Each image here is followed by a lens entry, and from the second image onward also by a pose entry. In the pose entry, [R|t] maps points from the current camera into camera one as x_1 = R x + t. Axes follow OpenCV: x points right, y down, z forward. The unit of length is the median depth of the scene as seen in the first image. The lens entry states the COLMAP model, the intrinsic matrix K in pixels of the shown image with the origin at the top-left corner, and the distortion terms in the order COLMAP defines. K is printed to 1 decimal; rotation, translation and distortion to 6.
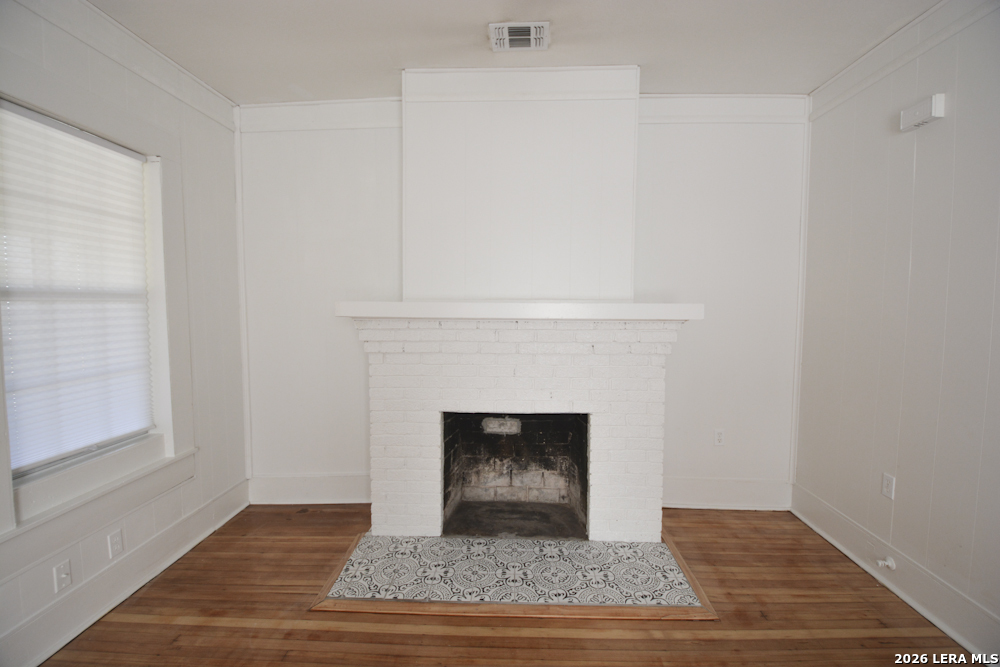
lens RADIAL K [[437.3, 0, 497.4], [0, 437.3, 326.3], [0, 0, 1]] dist [-0.000506, -0.012202]
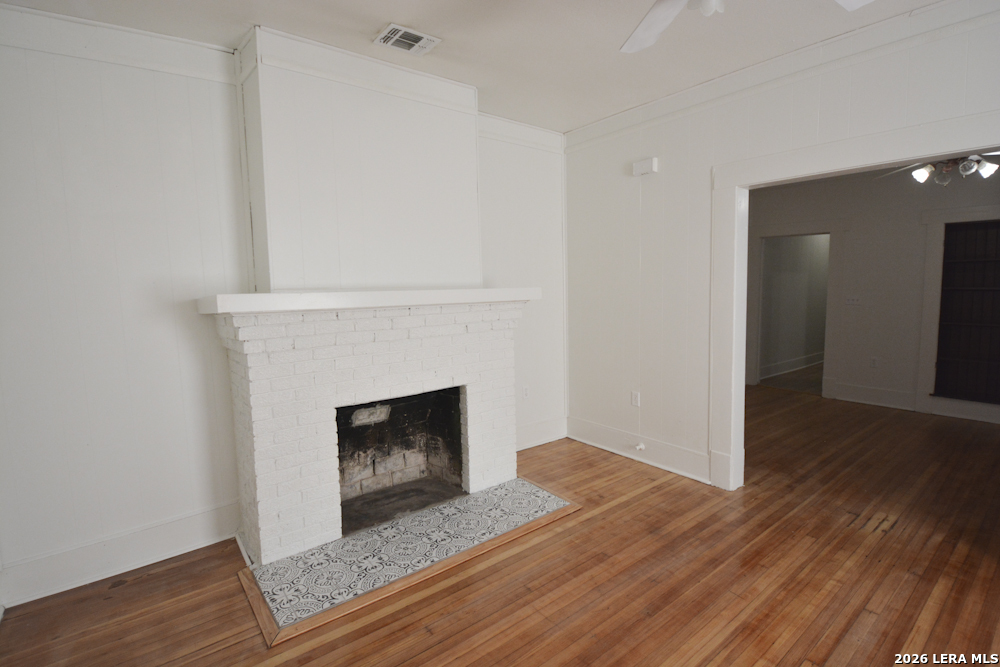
lens RADIAL K [[480.7, 0, 493.9], [0, 480.7, 325.4], [0, 0, 1]] dist [0.000803, -0.014821]
pose [[0.766934, -0.073738, 0.637475, -0.544423], [0.063477, 0.997222, 0.038983, -0.001886], [-0.638579, 0.010568, 0.769484, -0.028050]]
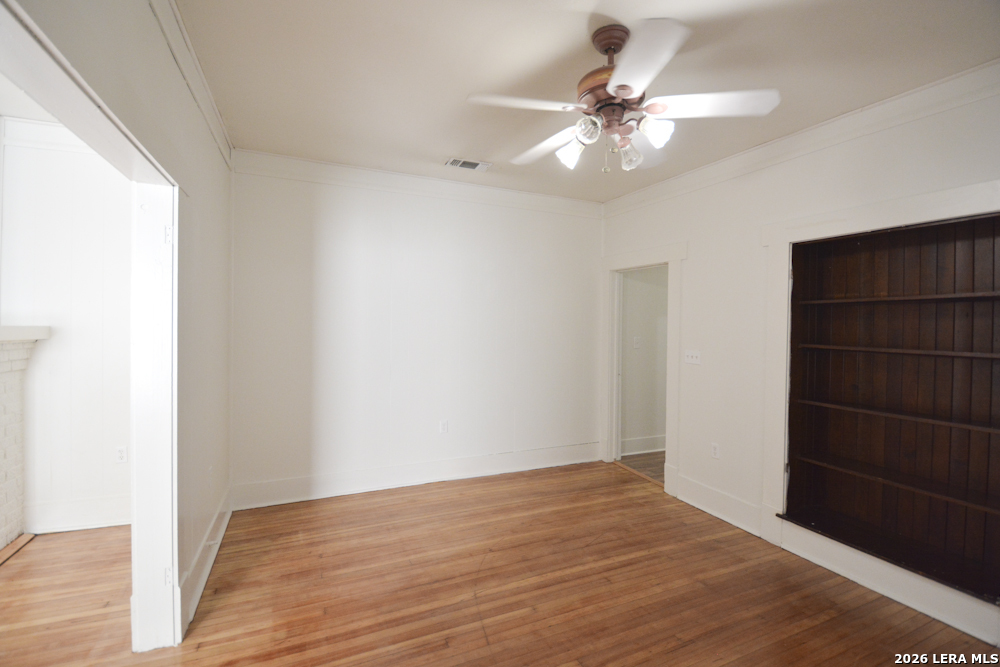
lens RADIAL K [[437.3, 0, 496.9], [0, 437.3, 332.8], [0, 0, 1]] dist [-0.000506, -0.012202]
pose [[0.898412, -0.002802, 0.439144, 1.052165], [0.025578, 0.998616, -0.045956, 0.042889], [-0.438408, 0.052520, 0.897240, -0.406516]]
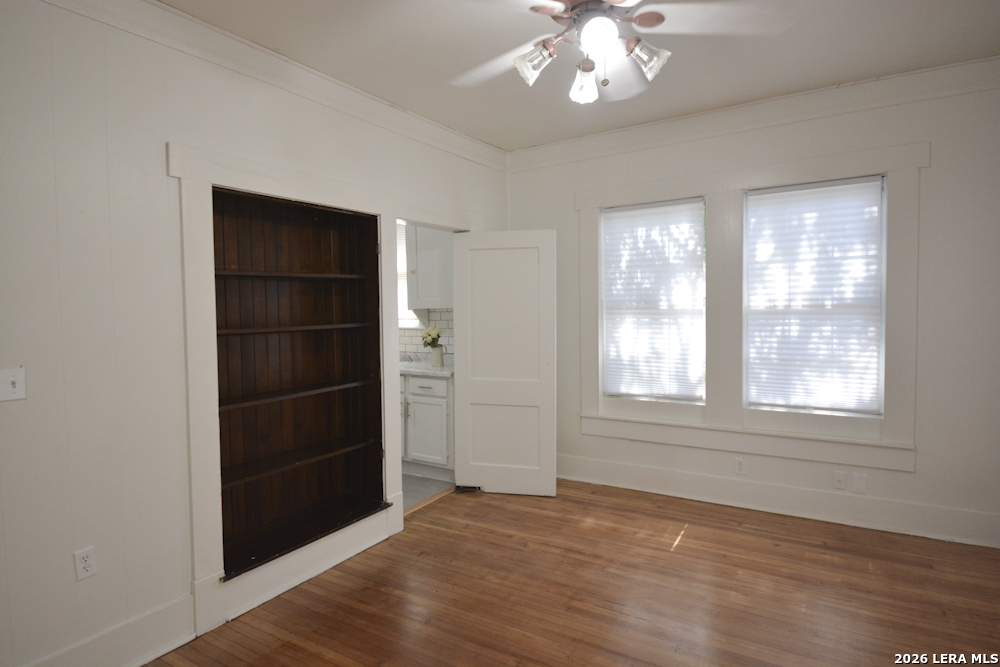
lens RADIAL K [[541.5, 0, 499.0], [0, 541.5, 334.2], [0, 0, 1]] dist [-0.006679, -0.000632]
pose [[-0.866907, -0.020503, 0.498049, 1.320994], [0.047781, 0.991135, 0.123971, -0.057510], [-0.496175, 0.131268, -0.858242, 0.937002]]
